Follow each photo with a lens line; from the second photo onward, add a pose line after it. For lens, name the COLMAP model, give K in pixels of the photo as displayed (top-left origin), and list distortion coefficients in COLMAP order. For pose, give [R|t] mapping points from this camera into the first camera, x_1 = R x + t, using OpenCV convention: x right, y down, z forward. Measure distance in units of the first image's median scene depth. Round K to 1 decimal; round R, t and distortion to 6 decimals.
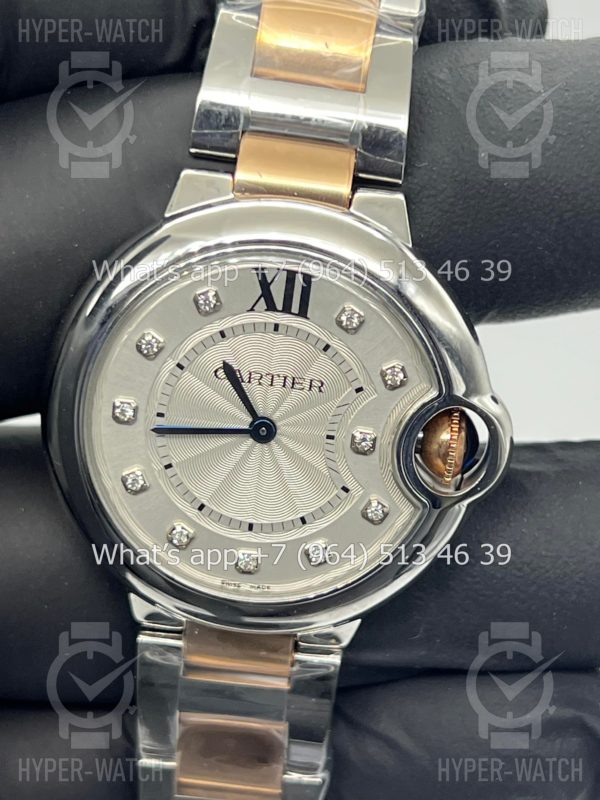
lens RADIAL K [[1760.0, 0, 298.6], [0, 1760.0, 381.0], [0, 0, 1]] dist [0.405831, 0.000000]
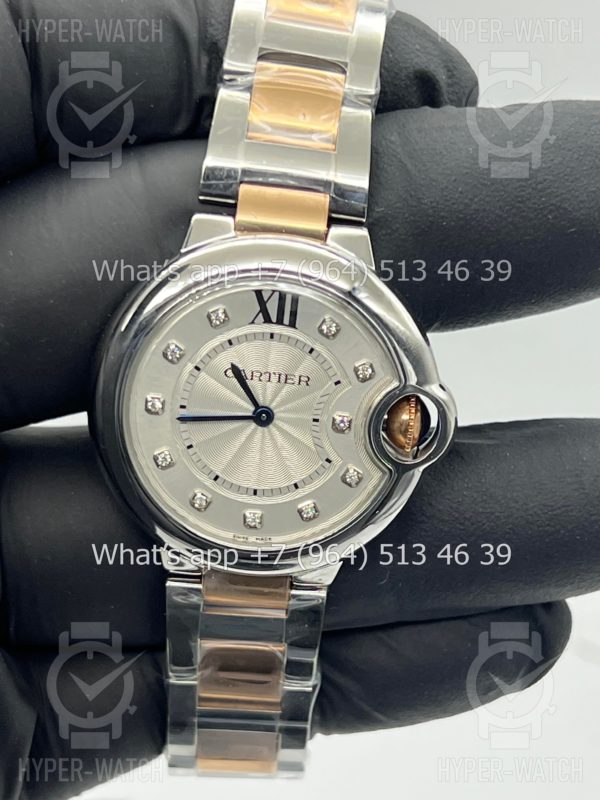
lens RADIAL K [[1760.0, 0, 302.3], [0, 1760.0, 404.1], [0, 0, 1]] dist [0.405831, 0.000000]
pose [[0.999090, -0.029407, 0.030882, -0.031245], [0.028710, 0.999328, 0.022776, -0.009308], [-0.031531, -0.021869, 0.999264, -0.281024]]
